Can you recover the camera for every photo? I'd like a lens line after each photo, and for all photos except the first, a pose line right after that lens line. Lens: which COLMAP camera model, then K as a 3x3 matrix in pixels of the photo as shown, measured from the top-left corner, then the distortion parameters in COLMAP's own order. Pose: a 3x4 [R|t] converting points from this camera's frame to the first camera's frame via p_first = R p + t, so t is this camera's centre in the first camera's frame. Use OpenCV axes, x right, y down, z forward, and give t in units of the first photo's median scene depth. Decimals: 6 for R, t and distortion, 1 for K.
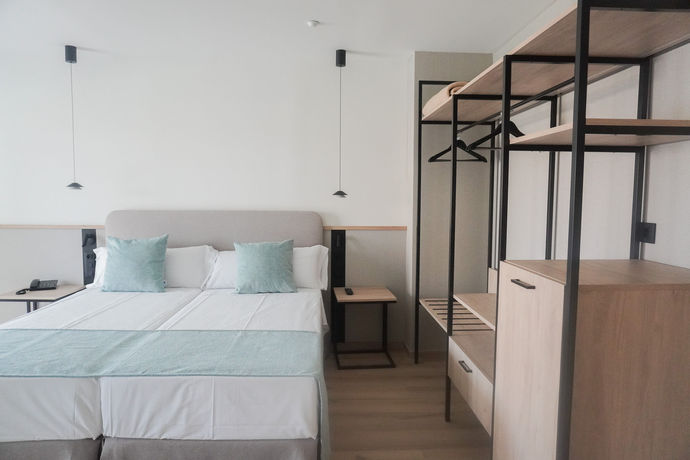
lens RADIAL K [[459.5, 0, 345.0], [0, 459.5, 230.0], [0, 0, 1]] dist [-0.056029, 0.042252]
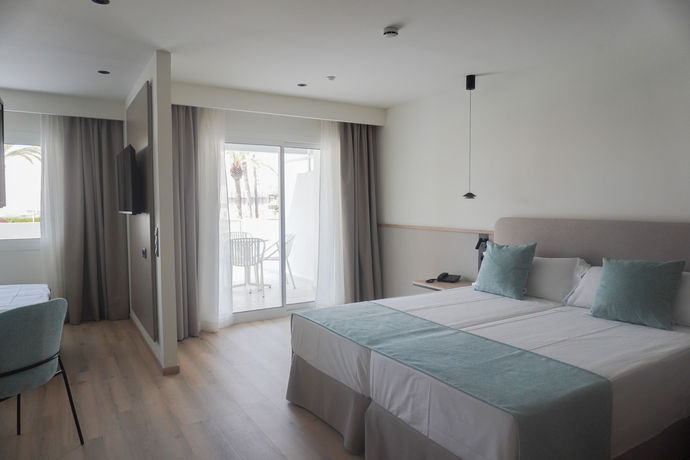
lens RADIAL K [[459.5, 0, 345.0], [0, 459.5, 230.0], [0, 0, 1]] dist [-0.056029, 0.042252]
pose [[0.486306, 0.041852, -0.872786, 0.398167], [-0.056117, 0.998286, 0.016602, -0.016814], [0.871985, 0.040904, 0.487821, 0.237404]]
